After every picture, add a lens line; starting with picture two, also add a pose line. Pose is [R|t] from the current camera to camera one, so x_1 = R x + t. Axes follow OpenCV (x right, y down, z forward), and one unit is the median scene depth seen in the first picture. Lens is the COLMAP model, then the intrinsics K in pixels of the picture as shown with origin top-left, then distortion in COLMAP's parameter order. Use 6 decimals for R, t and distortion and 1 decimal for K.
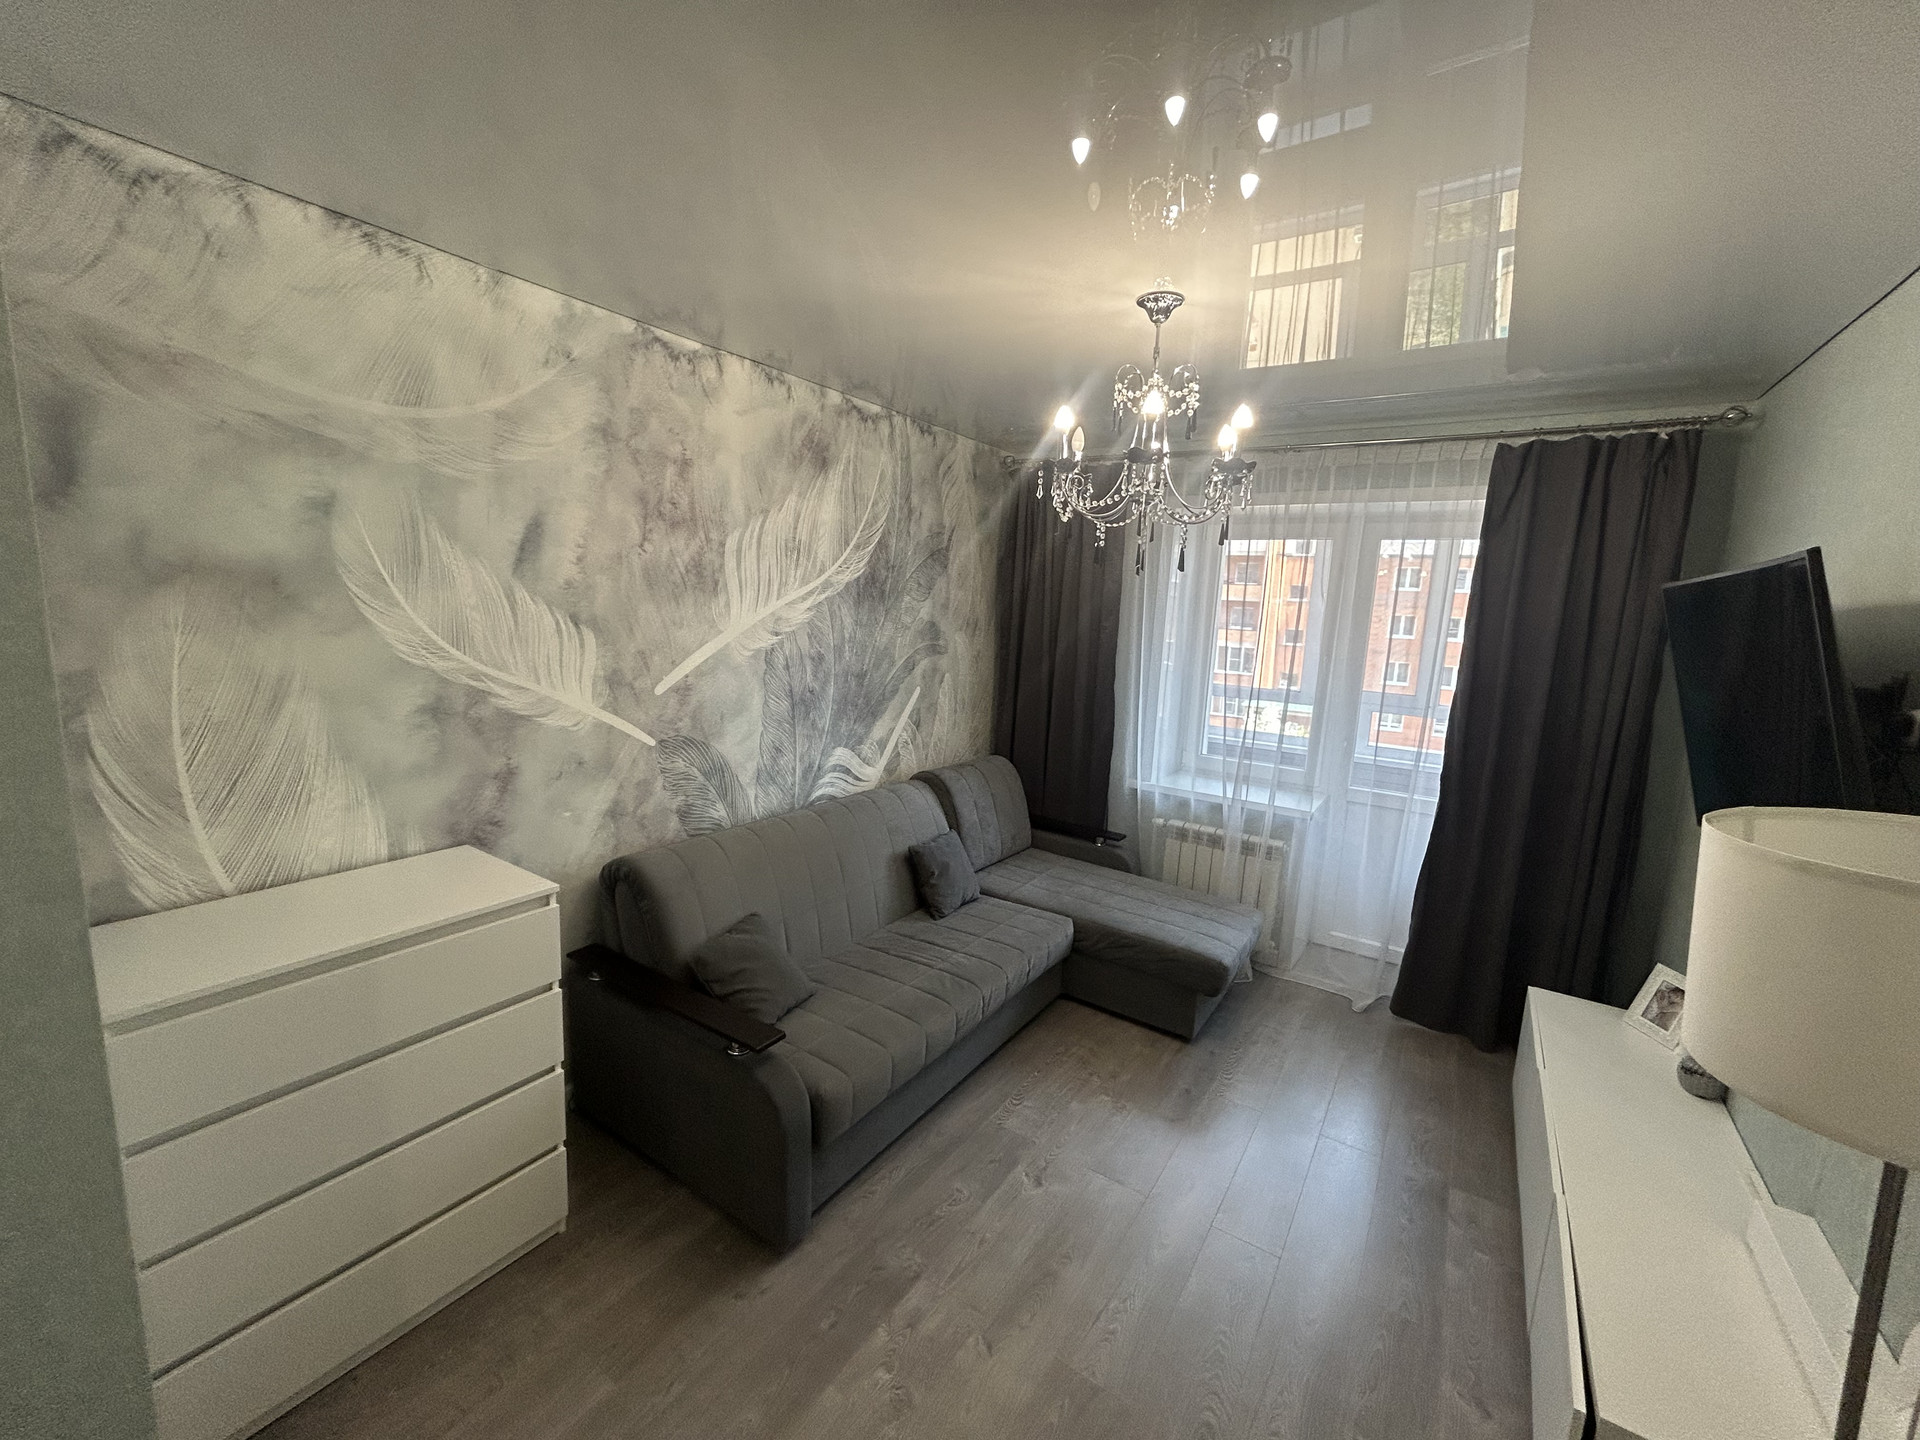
lens RADIAL K [[773.0, 0, 956.5], [0, 773.0, 716.8], [0, 0, 1]] dist [-0.000925, -0.000446]
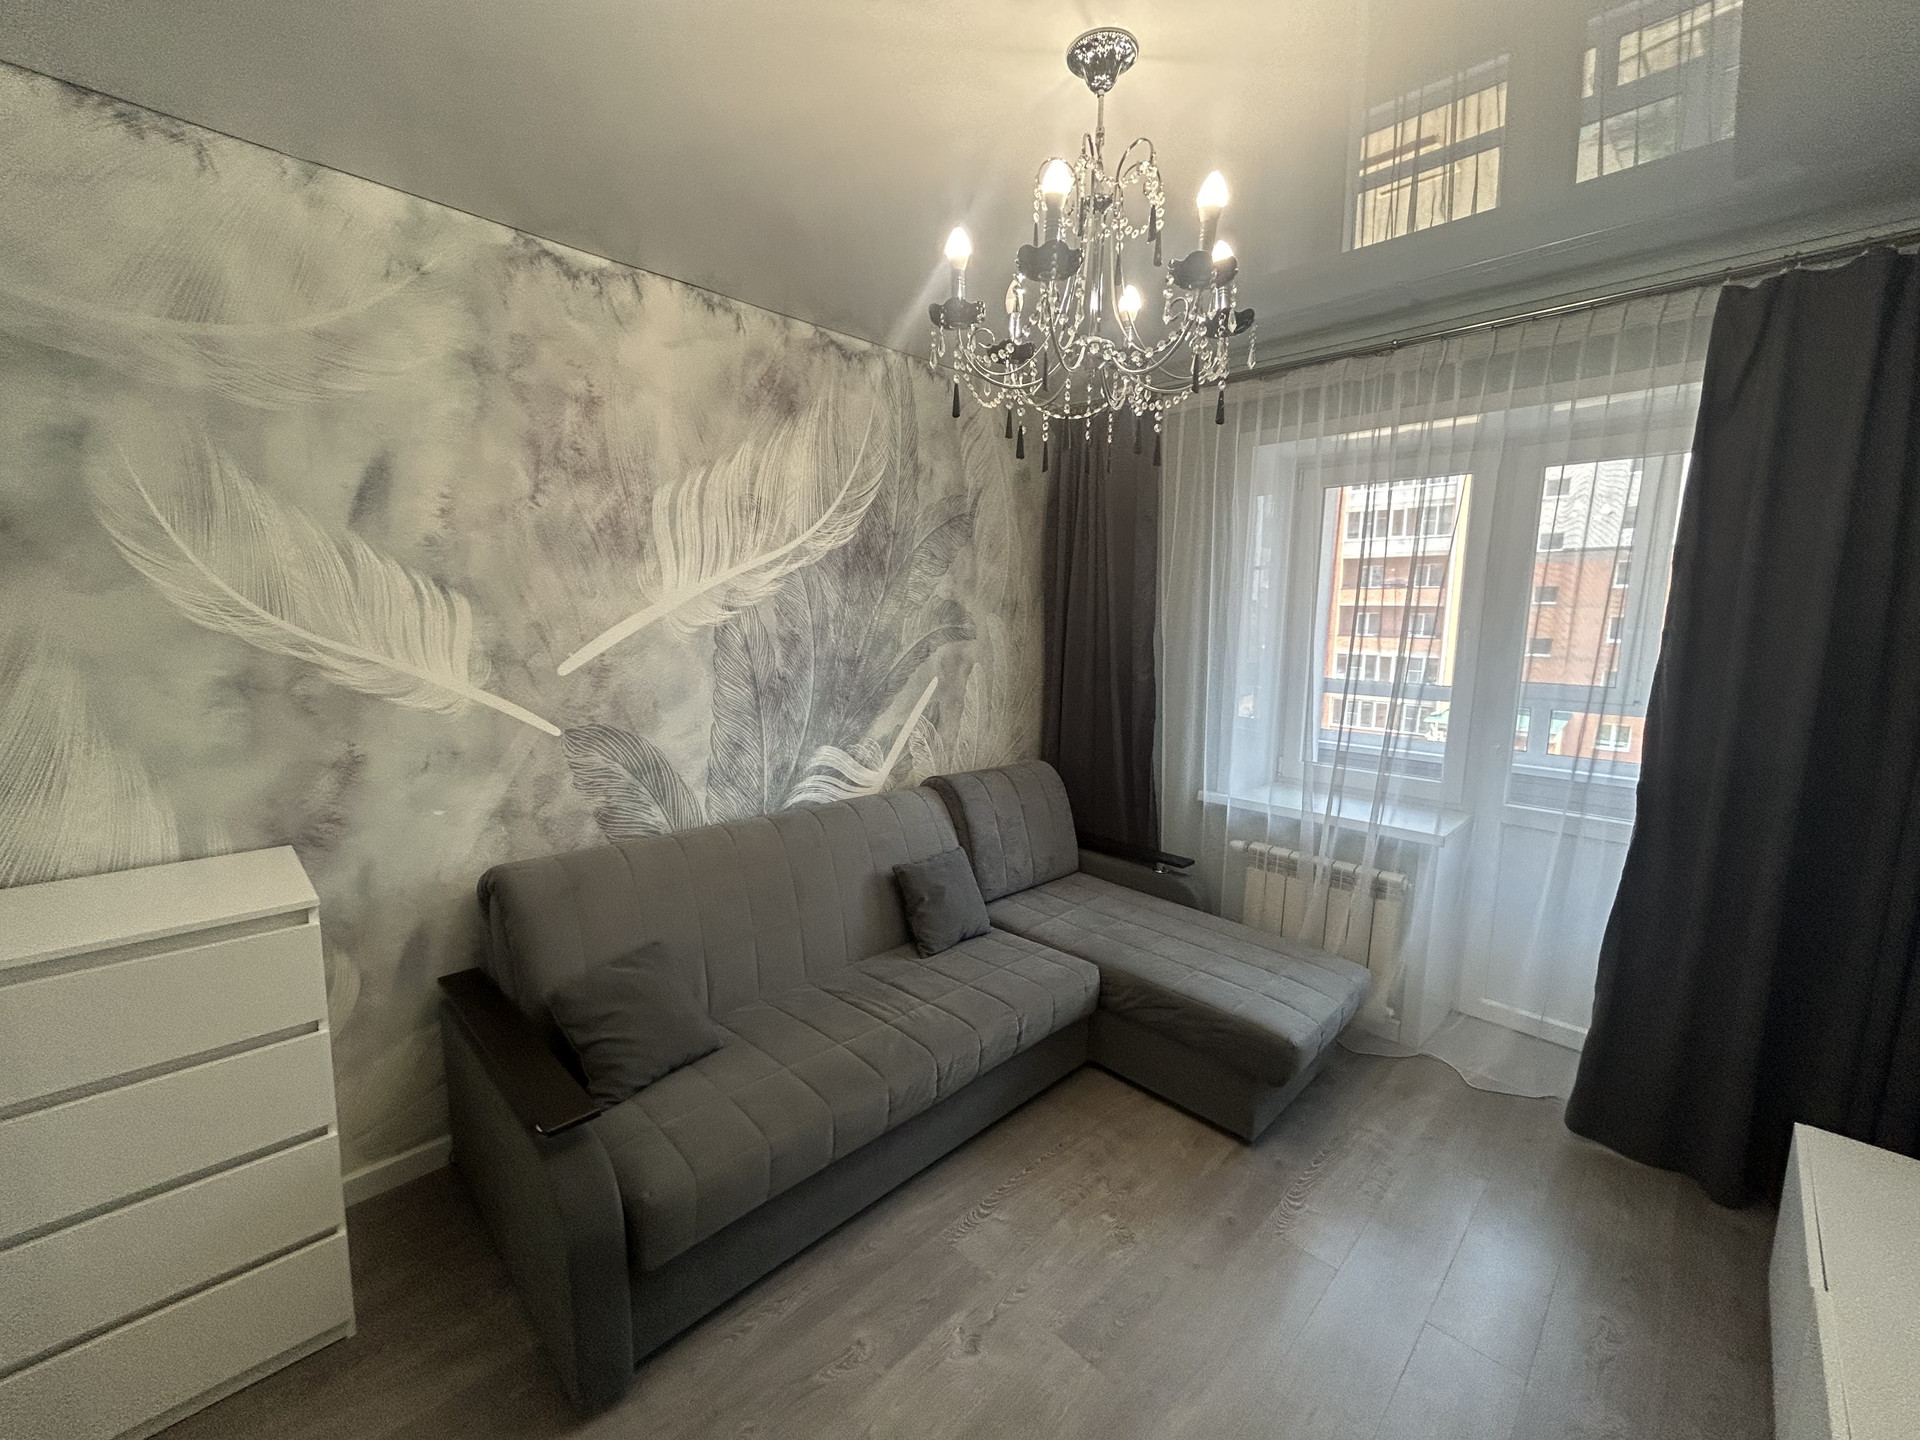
lens RADIAL K [[775.1, 0, 960.2], [0, 775.1, 716.4], [0, 0, 1]] dist [0.001406, 0.000838]
pose [[0.981245, -0.004872, -0.192701, 0.186474], [-0.000109, 0.999666, -0.025829, 0.034679], [0.192763, 0.025366, 0.980917, 0.226796]]
